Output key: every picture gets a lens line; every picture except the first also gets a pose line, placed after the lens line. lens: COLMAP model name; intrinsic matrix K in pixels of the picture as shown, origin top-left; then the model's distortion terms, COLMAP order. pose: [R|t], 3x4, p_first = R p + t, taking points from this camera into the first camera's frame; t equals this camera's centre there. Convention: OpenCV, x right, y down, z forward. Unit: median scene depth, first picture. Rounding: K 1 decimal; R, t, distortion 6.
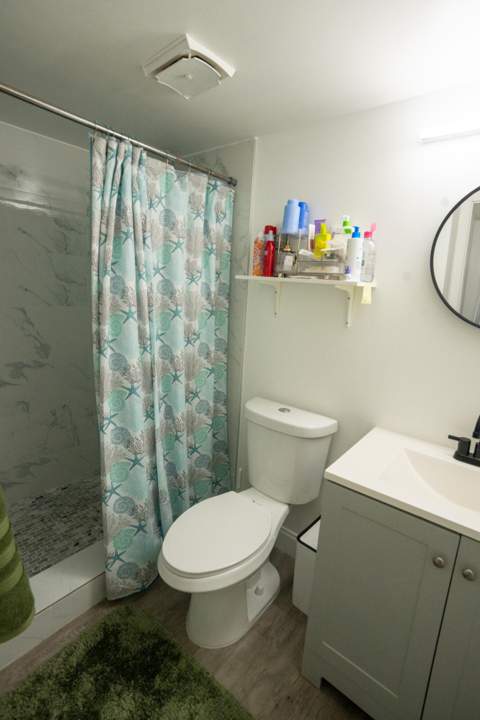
lens RADIAL K [[333.0, 0, 241.7], [0, 333.0, 356.5], [0, 0, 1]] dist [-0.067769, 0.024007]
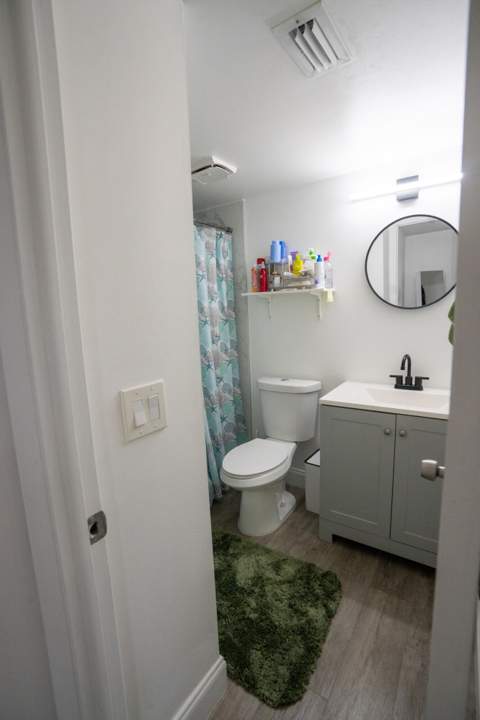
lens RADIAL K [[332.7, 0, 229.9], [0, 332.7, 375.5], [0, 0, 1]] dist [-0.064976, 0.000121]
pose [[0.992293, -0.110960, 0.055164, -0.198366], [0.112321, 0.993424, -0.022191, 0.149851], [-0.052339, 0.028216, 0.998231, -0.476428]]
